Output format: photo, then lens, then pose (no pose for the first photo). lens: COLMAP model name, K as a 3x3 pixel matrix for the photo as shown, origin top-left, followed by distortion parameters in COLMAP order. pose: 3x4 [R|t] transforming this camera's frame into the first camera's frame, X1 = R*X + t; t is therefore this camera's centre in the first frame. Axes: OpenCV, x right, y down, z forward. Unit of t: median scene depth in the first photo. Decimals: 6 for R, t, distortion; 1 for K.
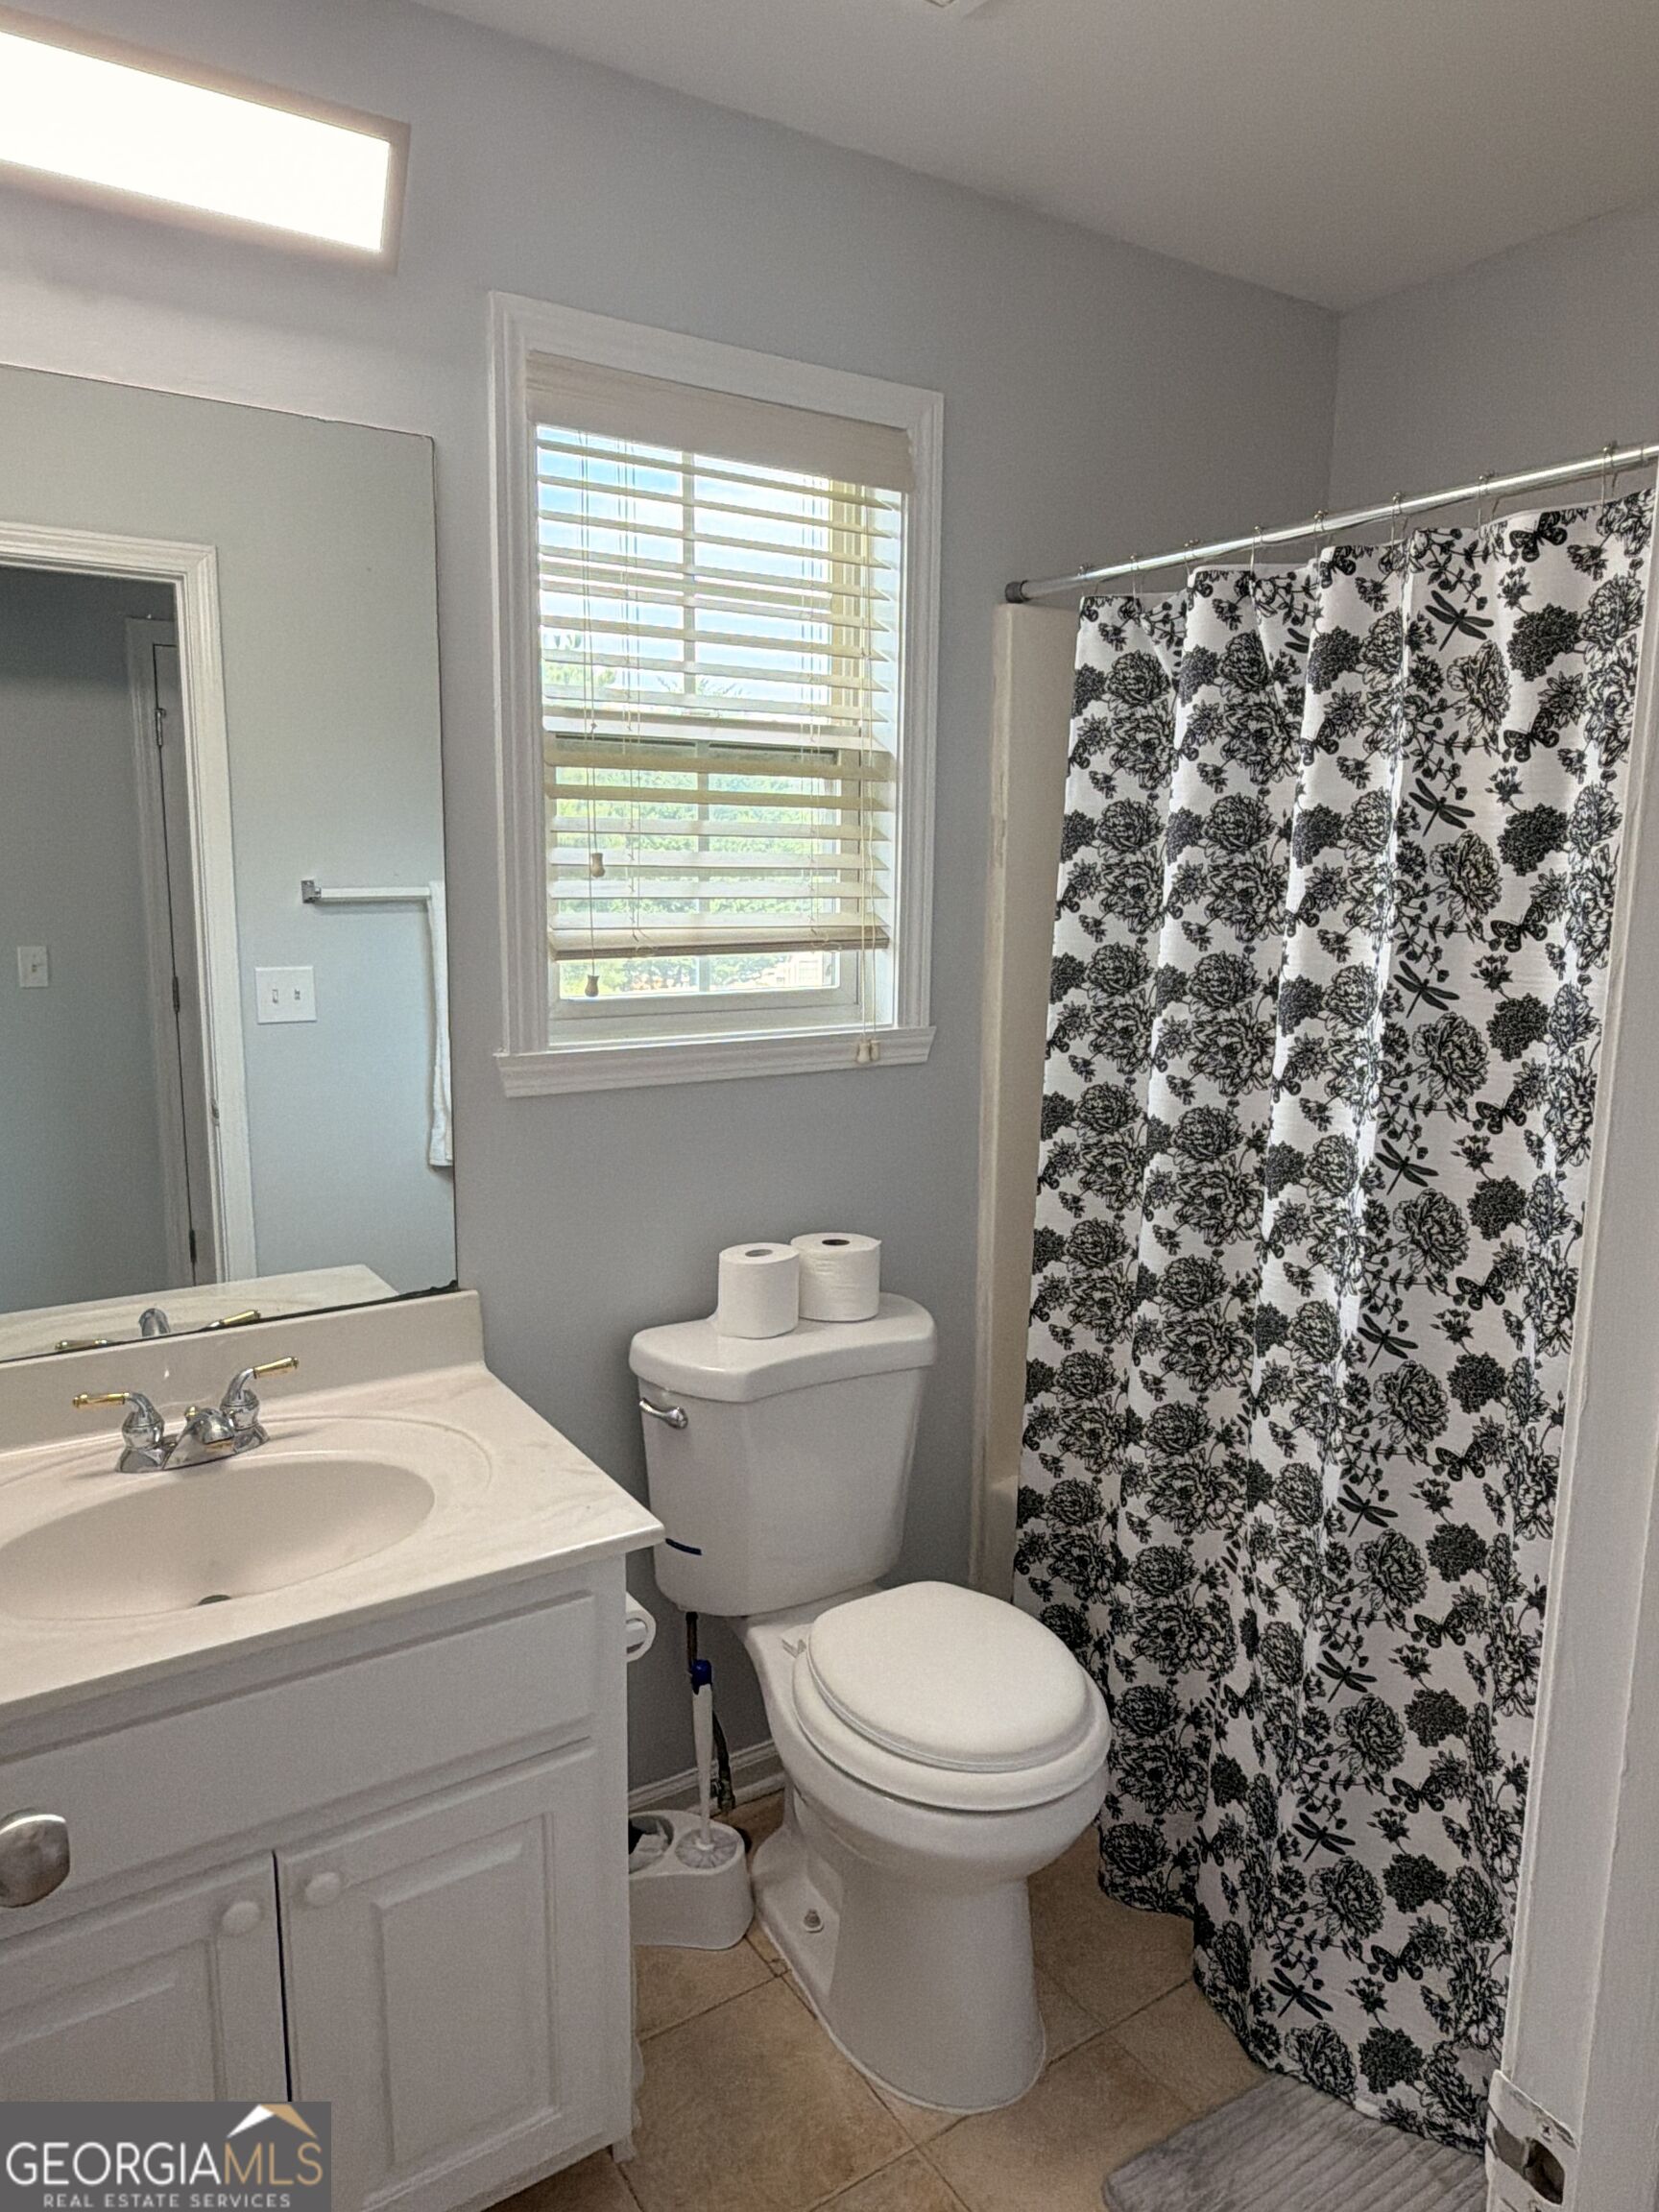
lens RADIAL K [[1436.9, 0, 828.2], [0, 1436.9, 1101.6], [0, 0, 1]] dist [0.002551, 0.003788]
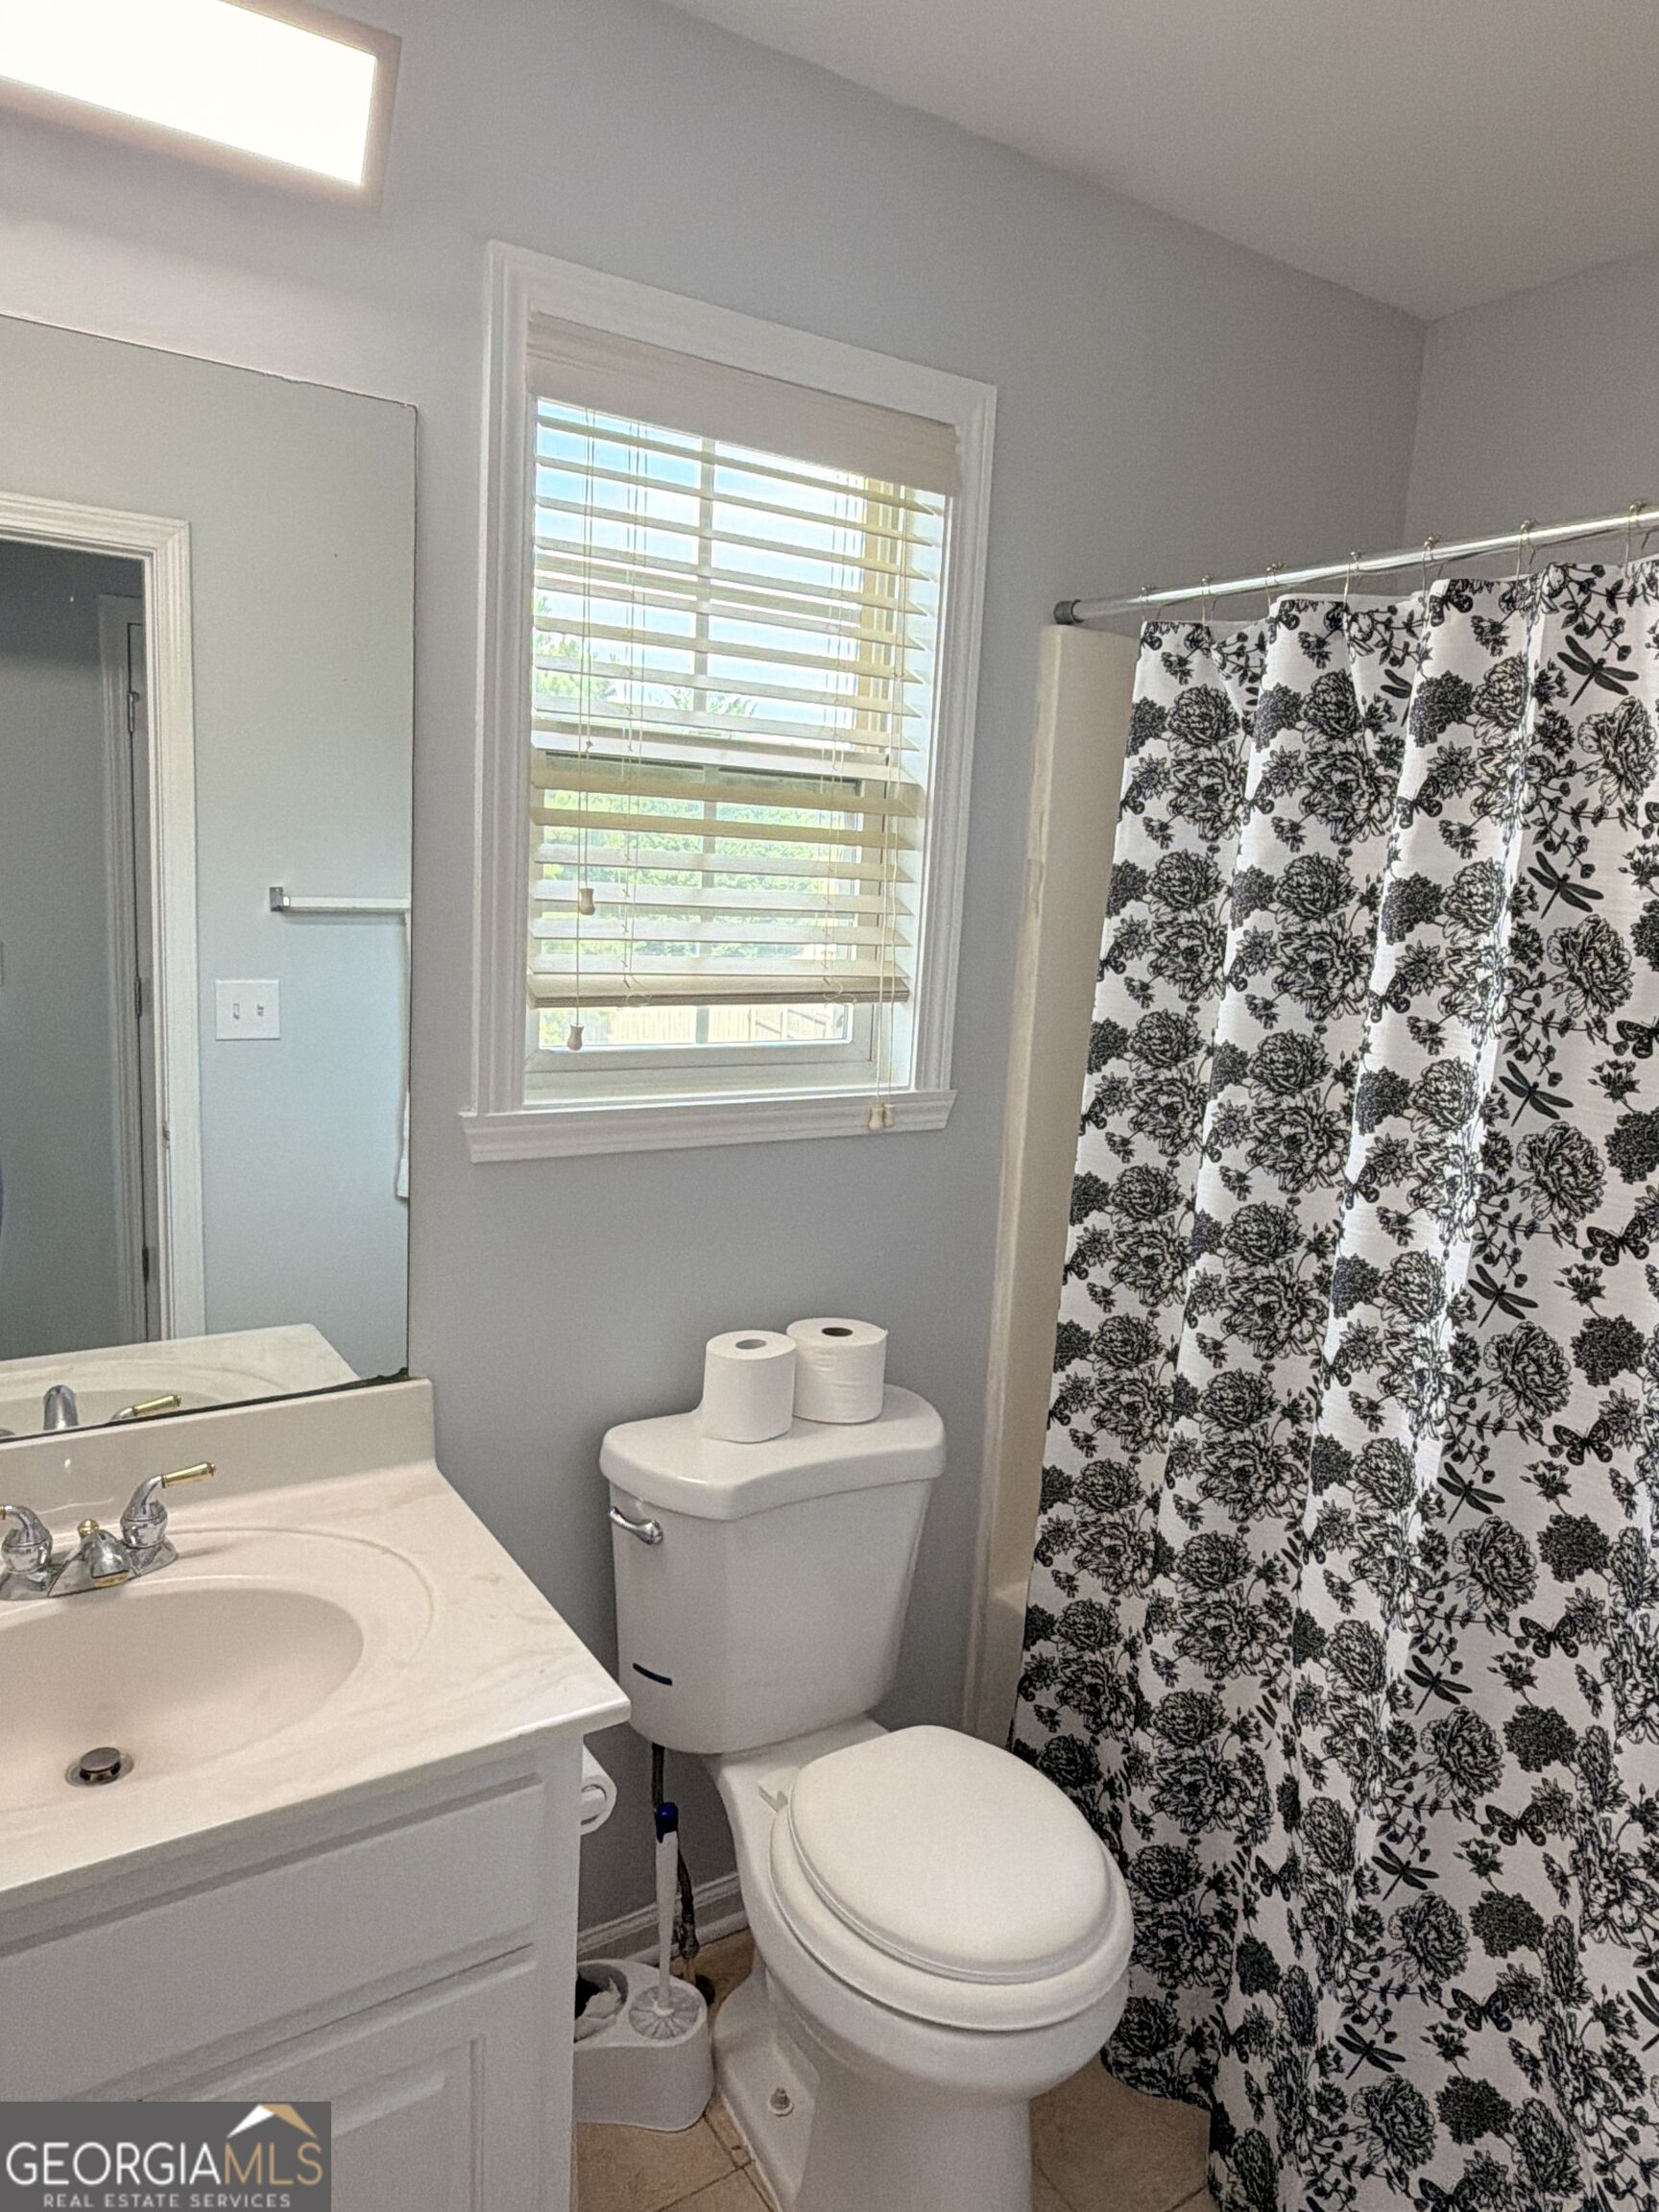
lens RADIAL K [[1436.9, 0, 829.1], [0, 1436.9, 1108.7], [0, 0, 1]] dist [0.002551, 0.003788]
pose [[0.999096, 0.041671, 0.008423, -0.014377], [-0.041686, 0.999129, 0.001678, -0.045806], [-0.008346, -0.002027, 0.999963, 0.117550]]
